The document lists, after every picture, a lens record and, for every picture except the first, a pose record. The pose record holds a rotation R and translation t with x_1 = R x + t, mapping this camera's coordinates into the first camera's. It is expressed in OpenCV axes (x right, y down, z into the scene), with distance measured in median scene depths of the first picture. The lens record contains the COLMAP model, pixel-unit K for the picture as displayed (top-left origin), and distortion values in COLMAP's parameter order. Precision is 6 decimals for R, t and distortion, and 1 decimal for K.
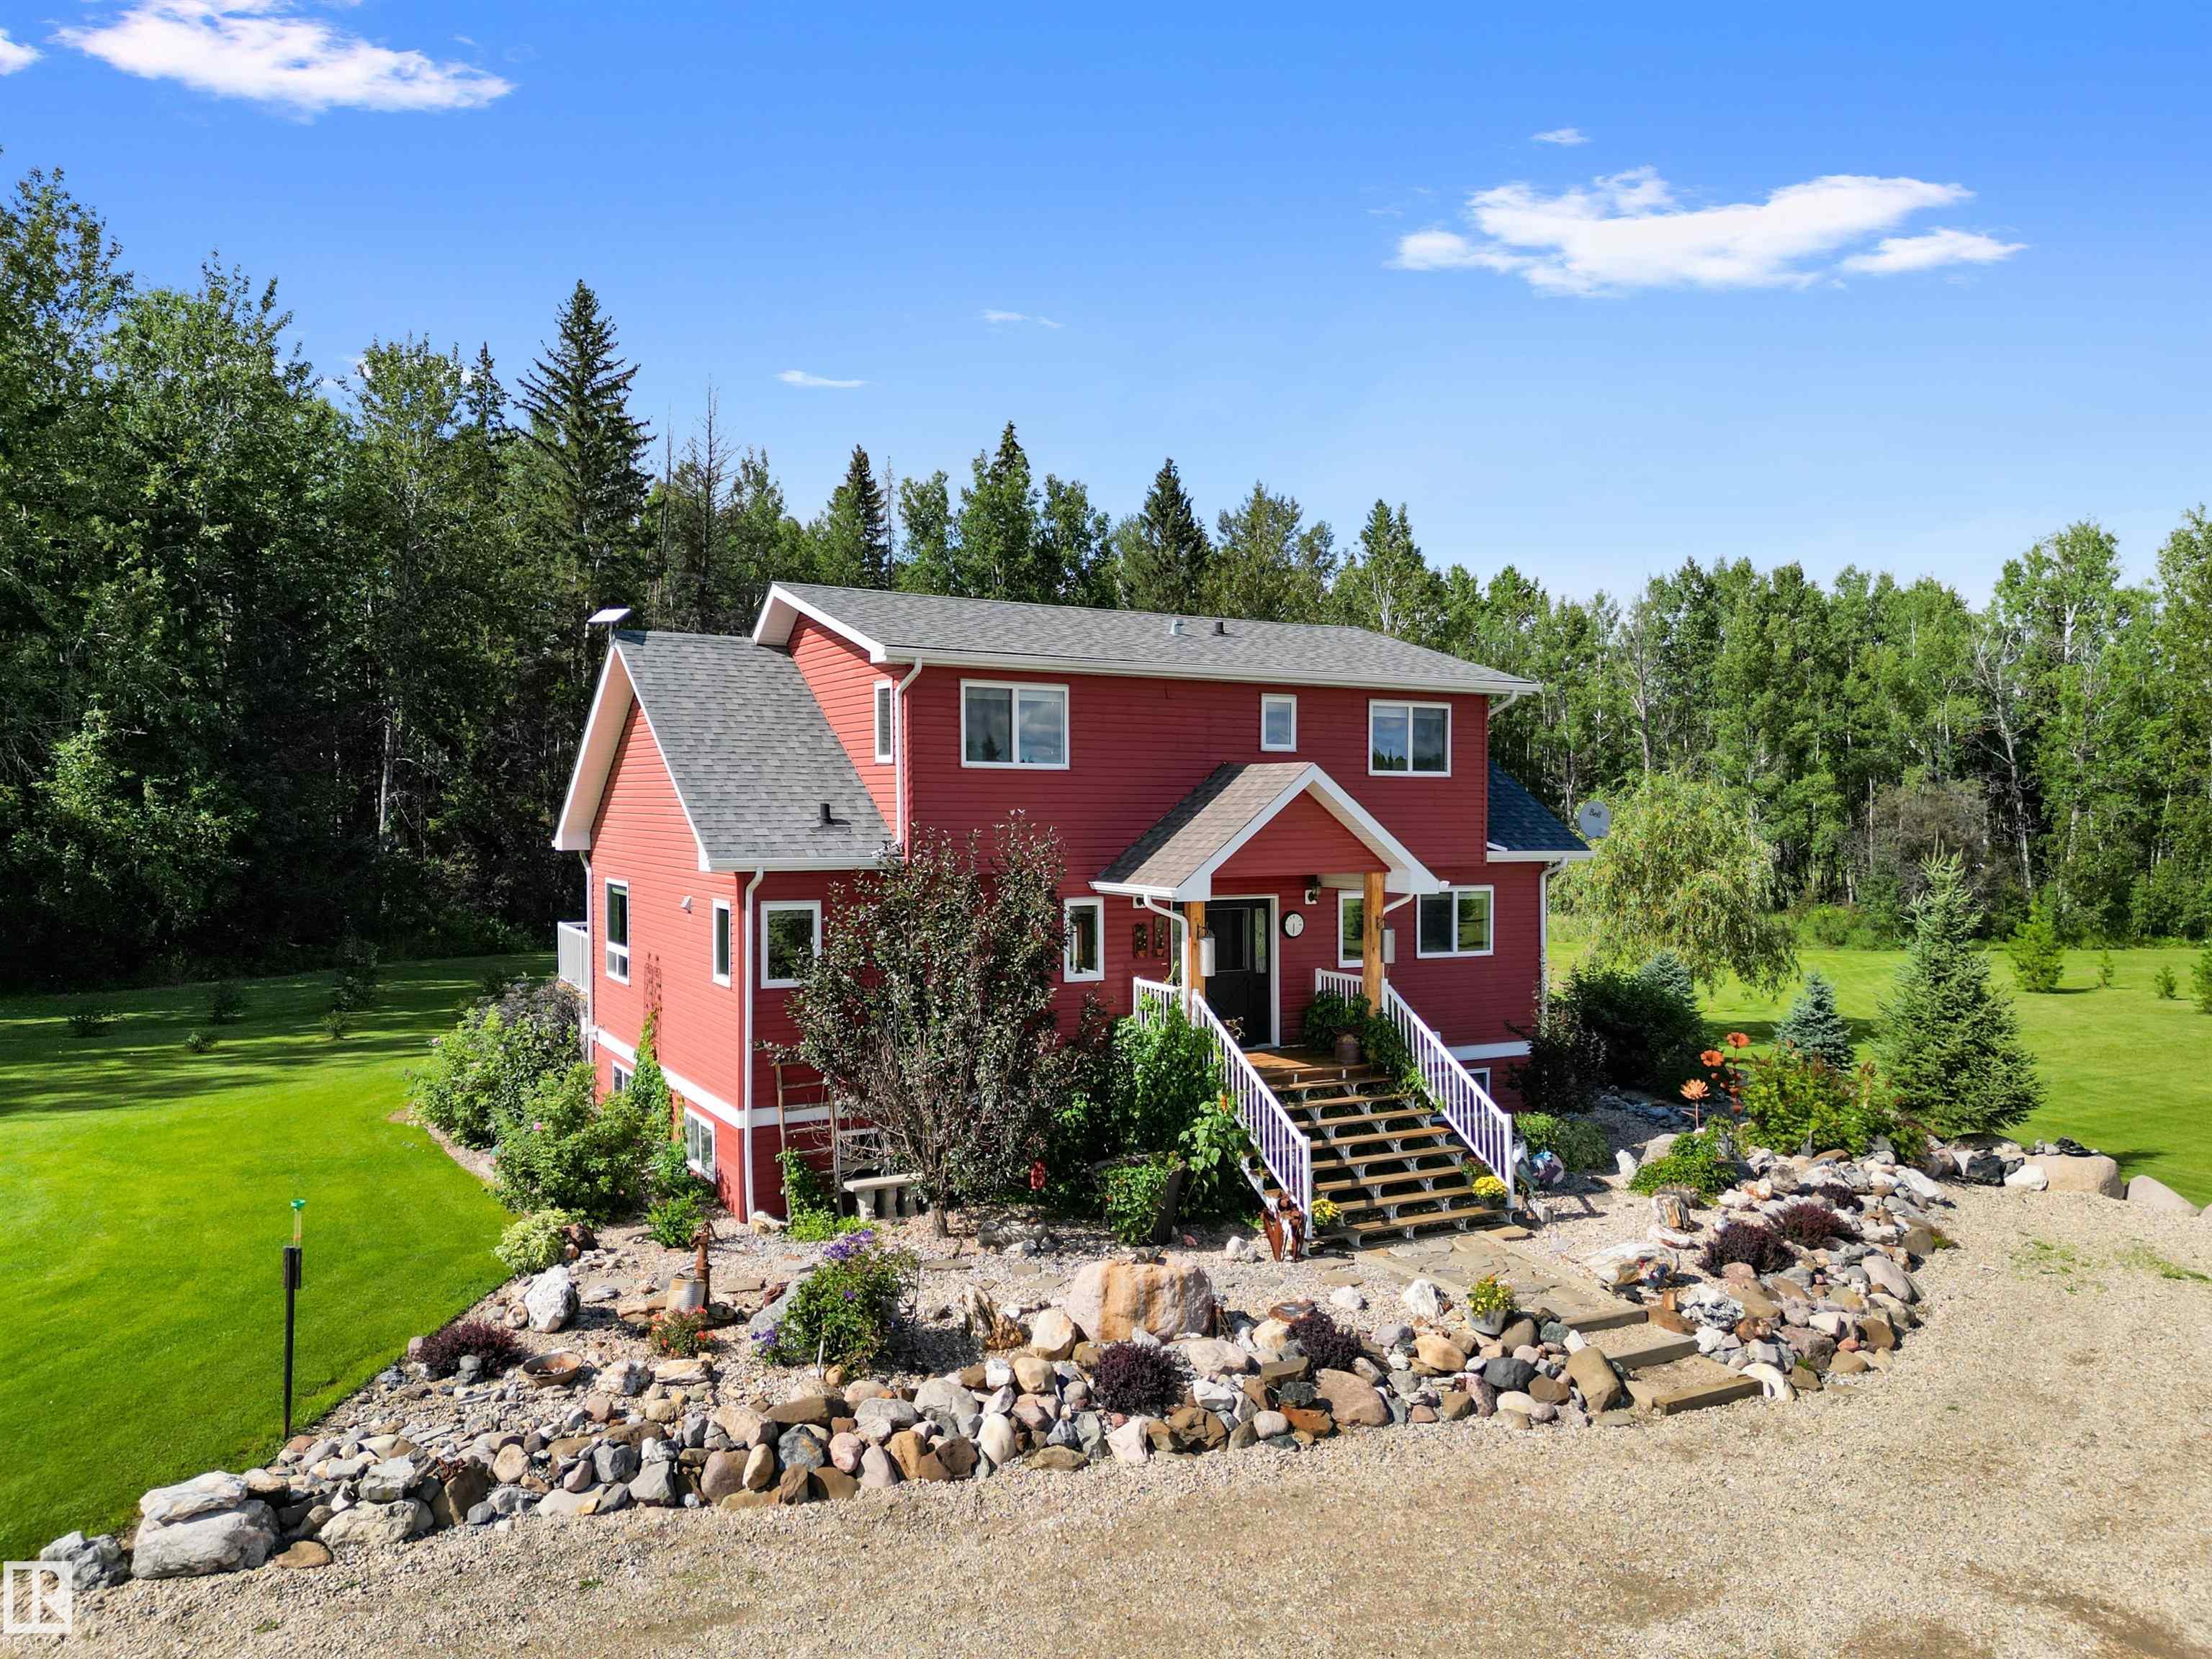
lens RADIAL K [[1553.2, 0, 1066.9], [0, 1553.2, 863.9], [0, 0, 1]] dist [0.065990, -0.056431]
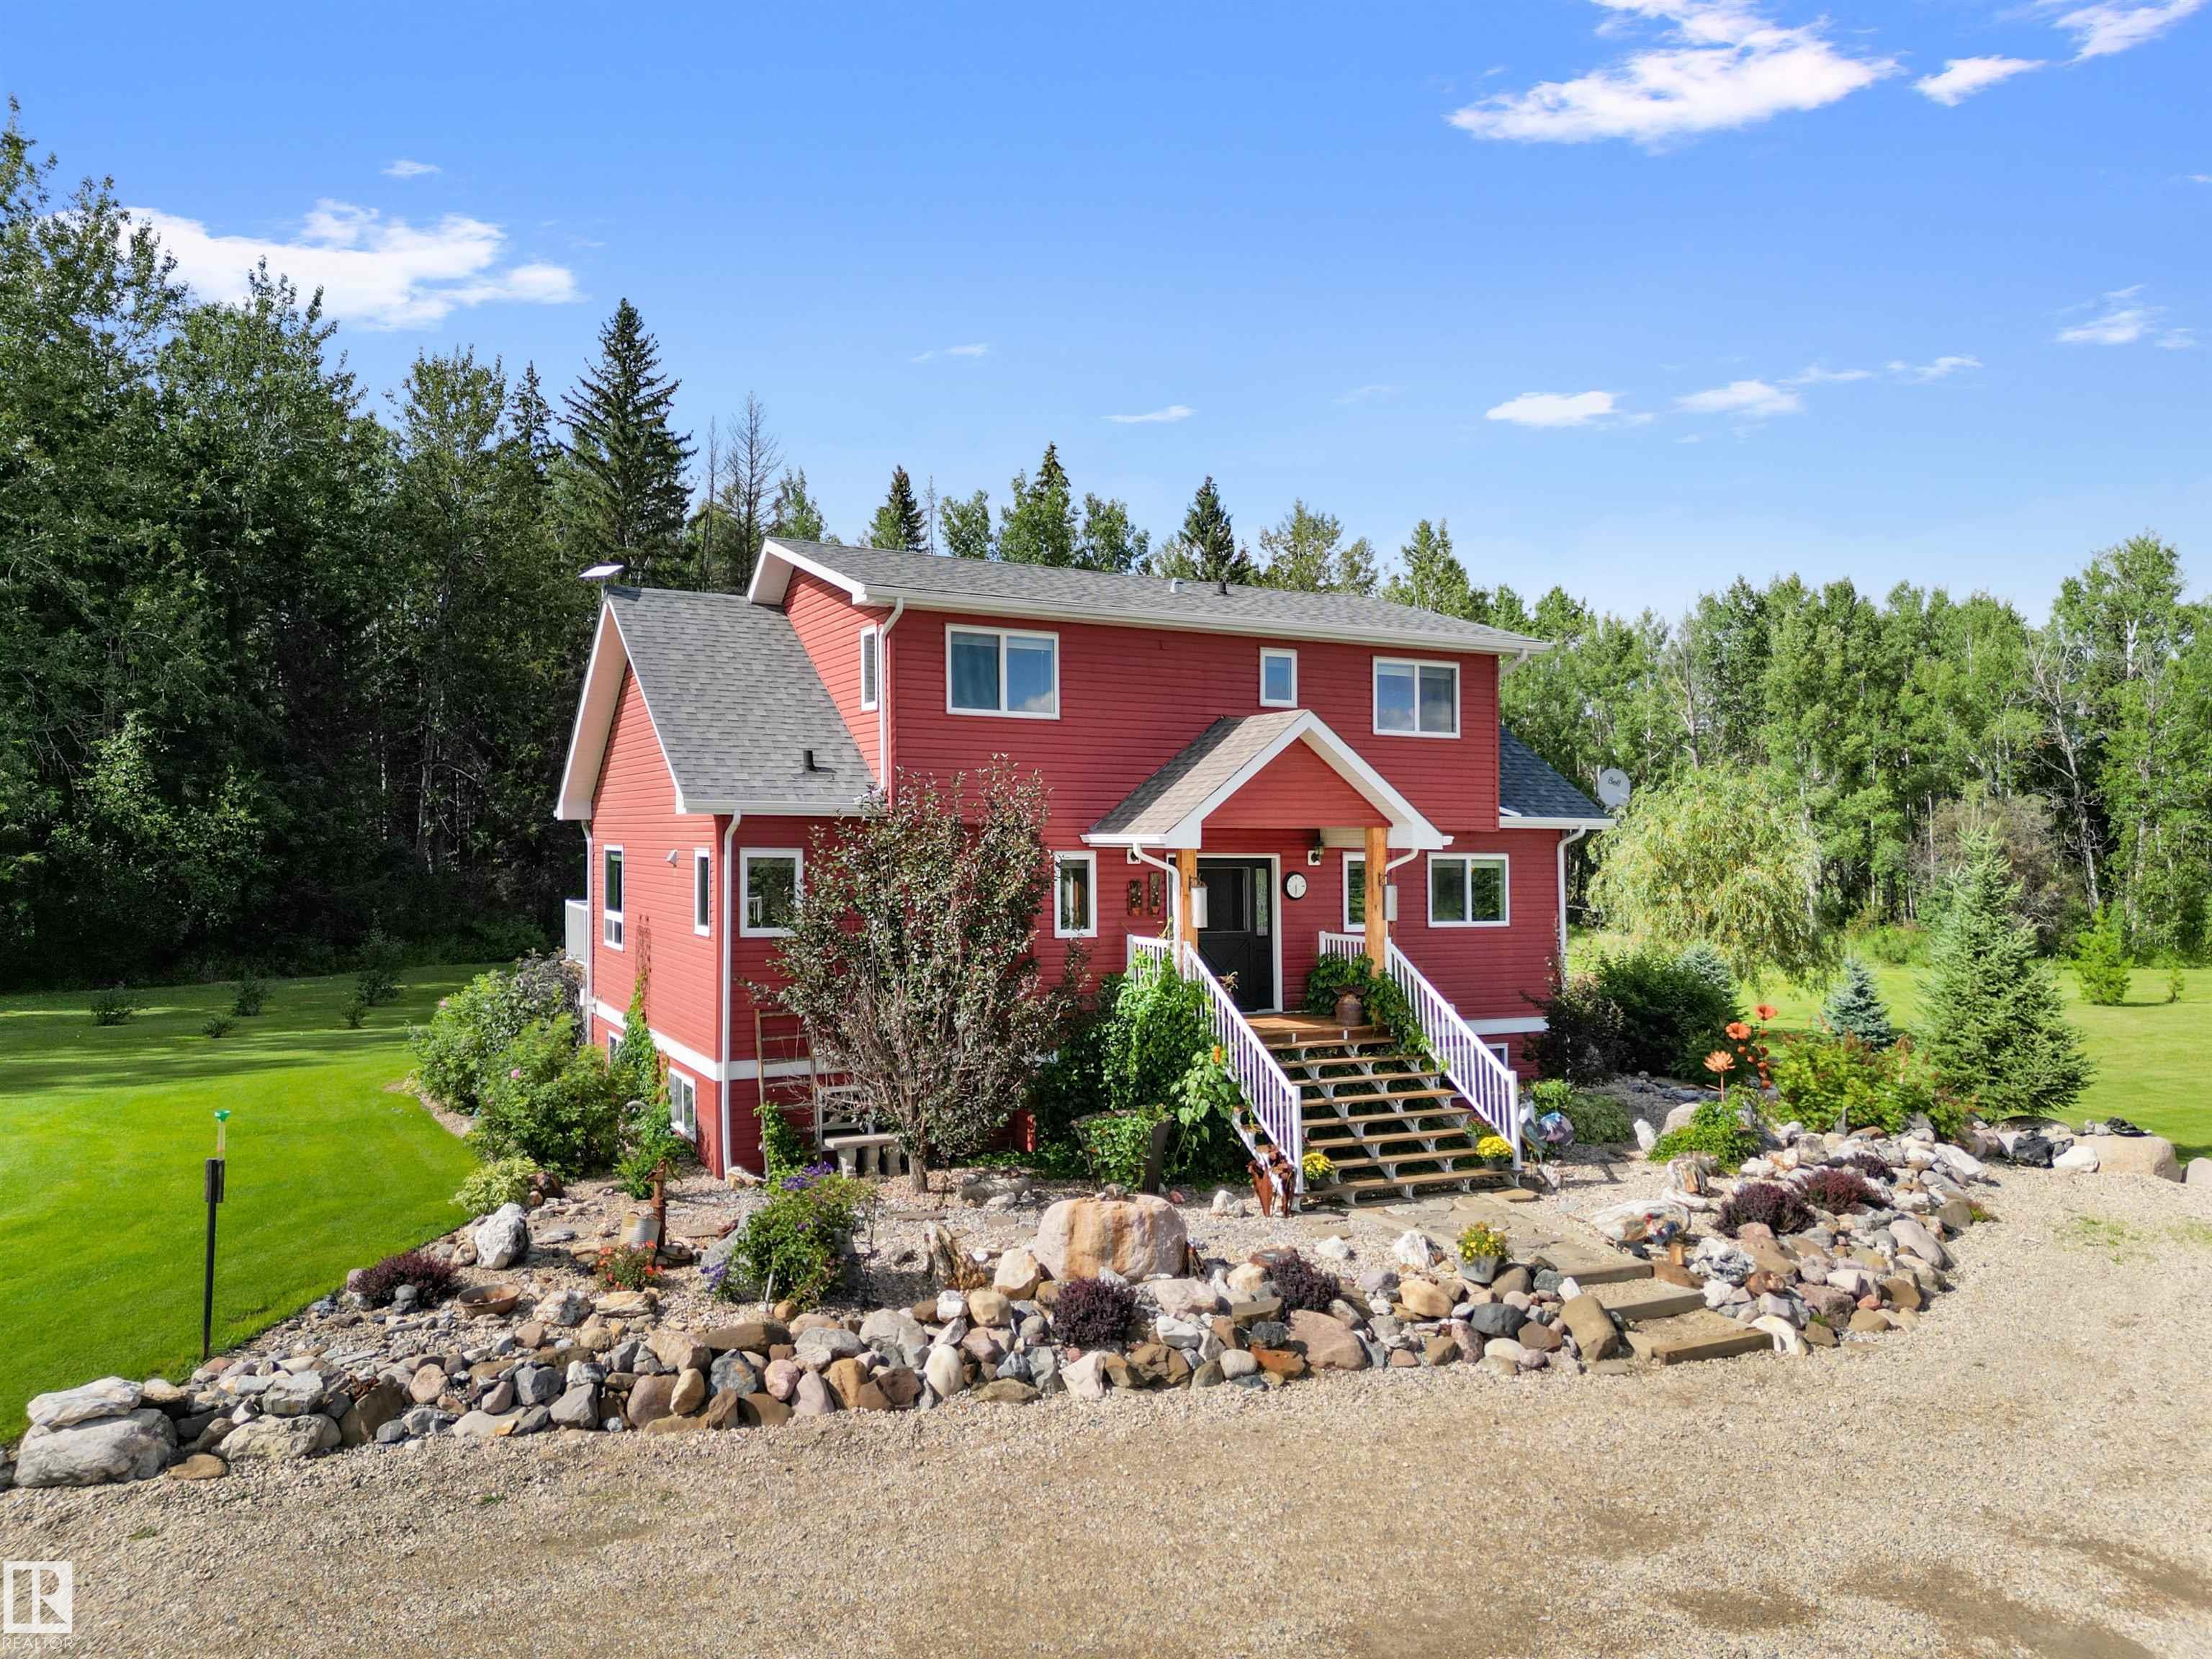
lens RADIAL K [[1553.2, 0, 1070.3], [0, 1553.2, 820.7], [0, 0, 1]] dist [0.070595, -0.064303]
pose [[0.999494, 0.000987, -0.031808, 0.036822], [-0.002561, 0.998773, -0.049464, 0.048854], [0.031720, 0.049521, 0.998269, 0.023938]]
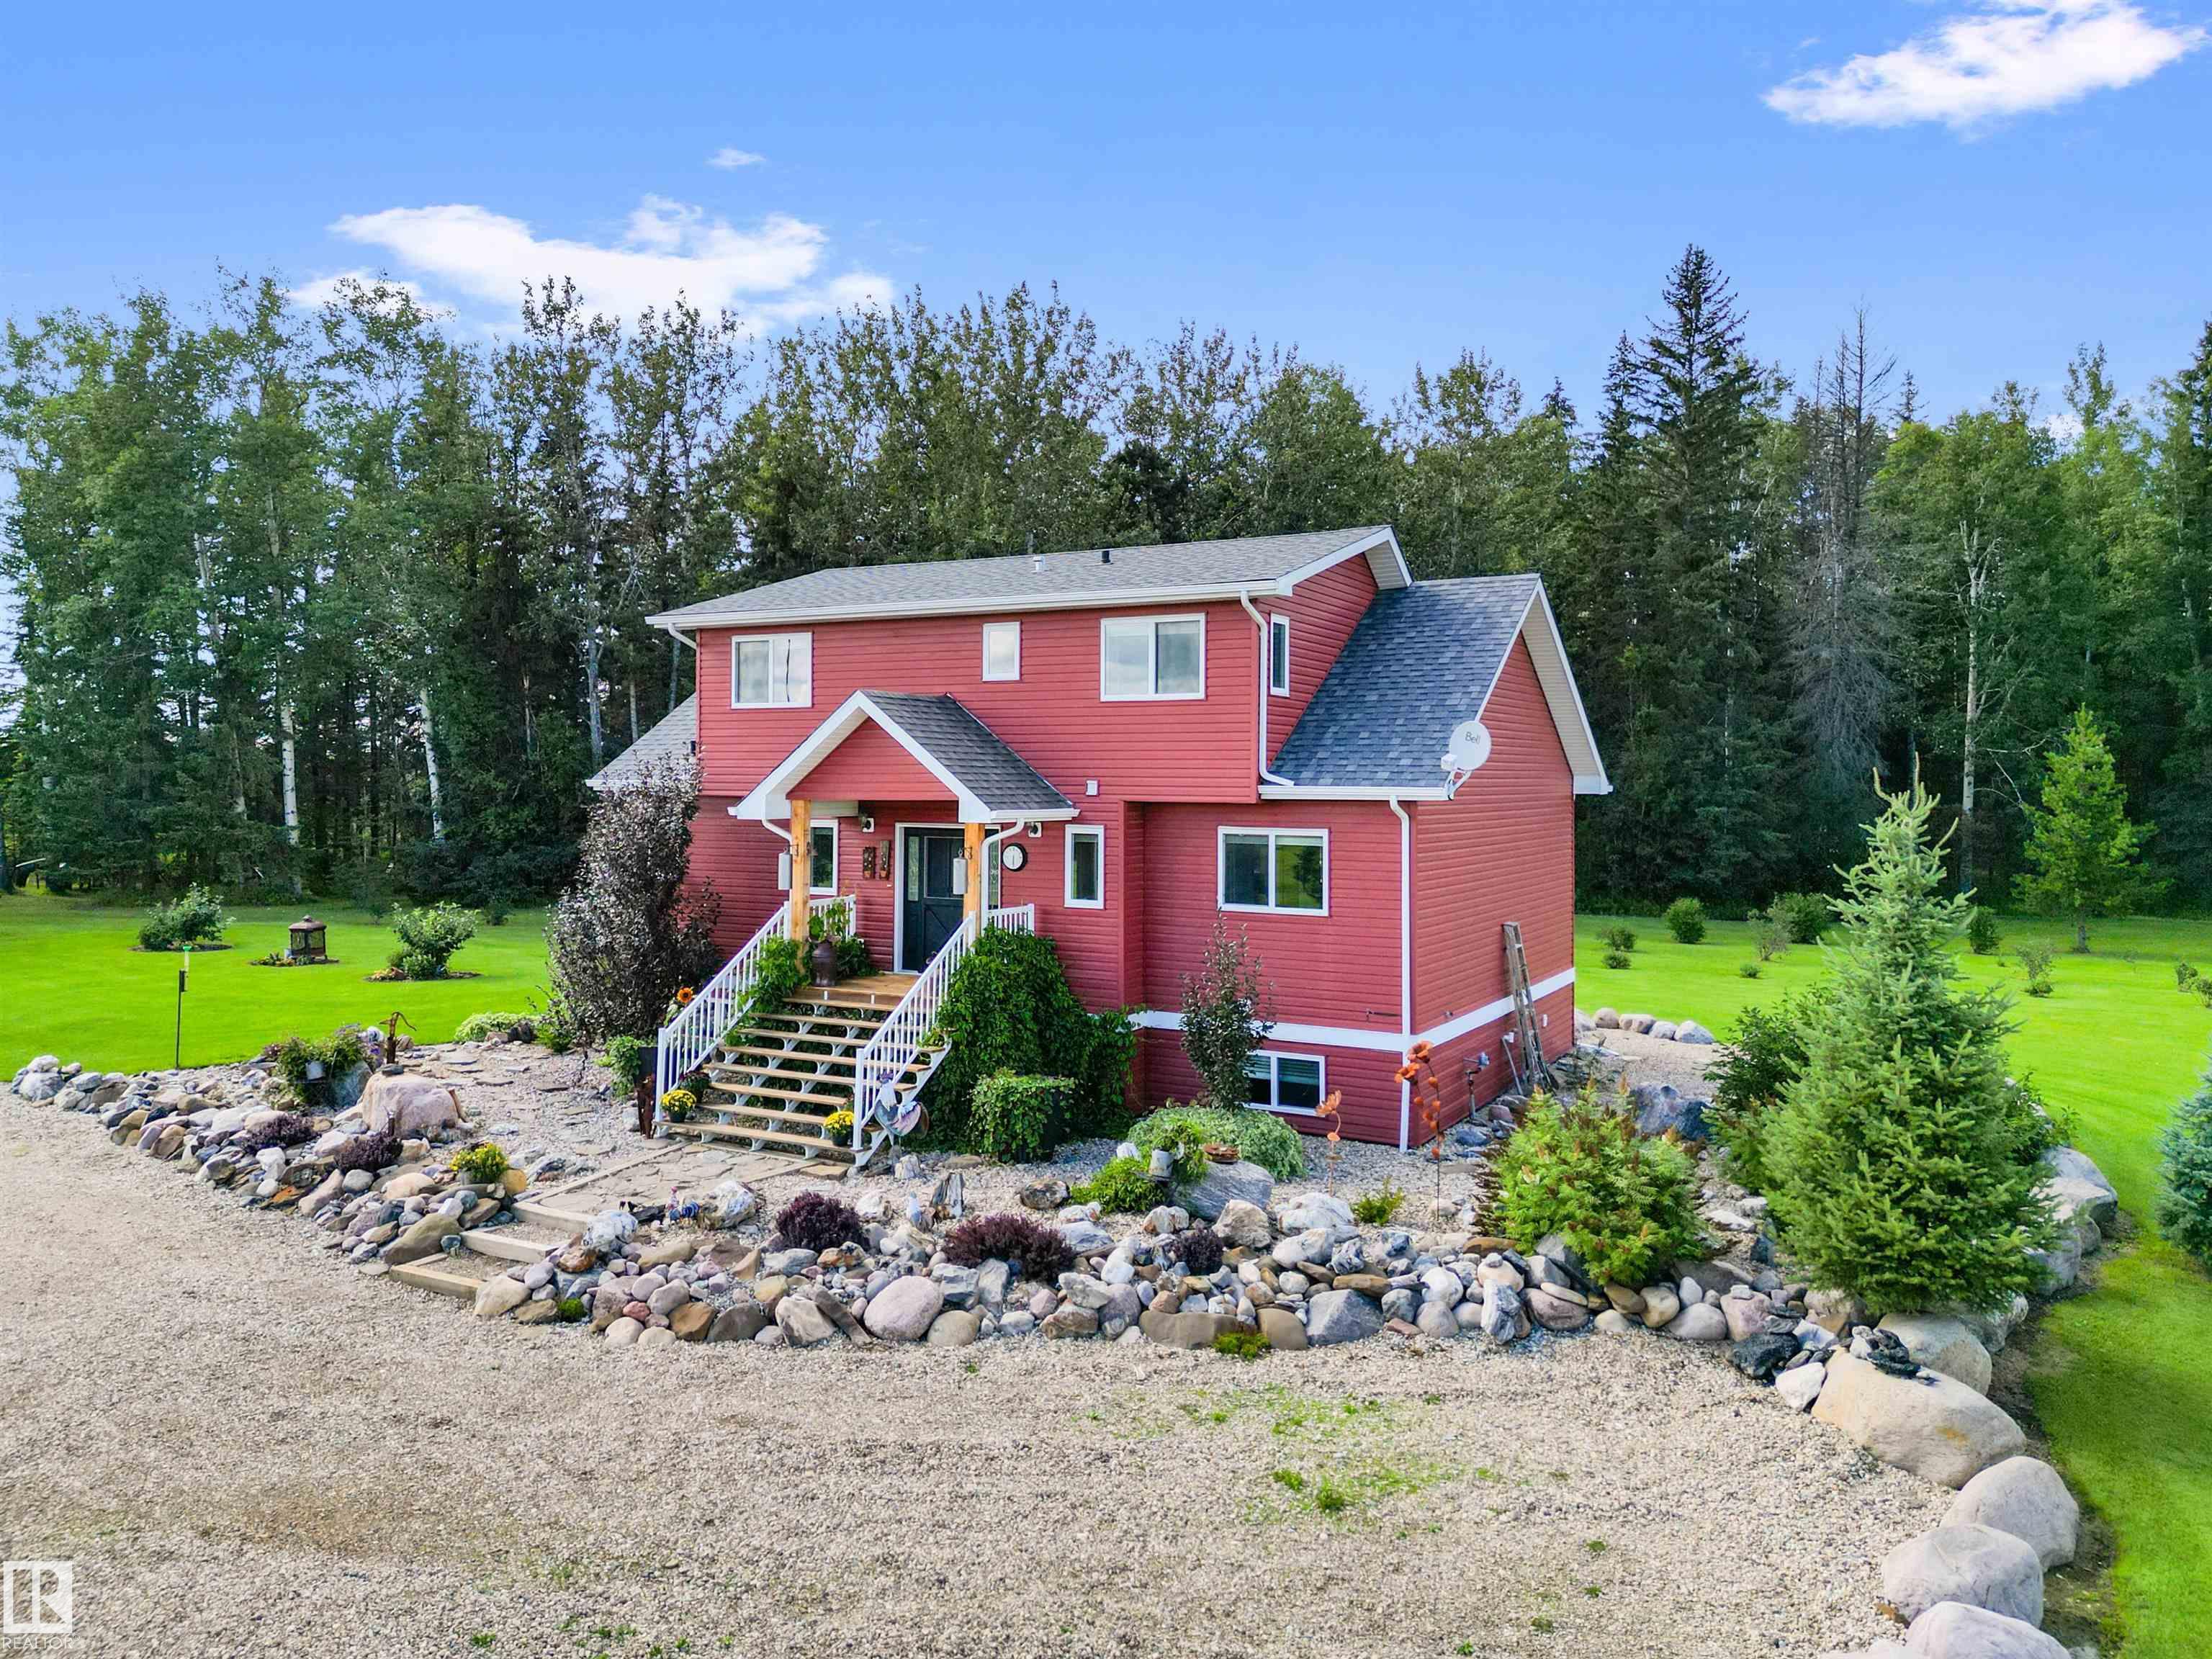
lens RADIAL K [[1518.8, 0, 1108.1], [0, 1518.8, 806.9], [0, 0, 1]] dist [0.066563, -0.062049]
pose [[0.532793, 0.009784, -0.846189, 1.020226], [-0.031028, 0.999487, -0.007980, 0.013957], [0.845677, 0.030507, 0.532823, 0.562923]]
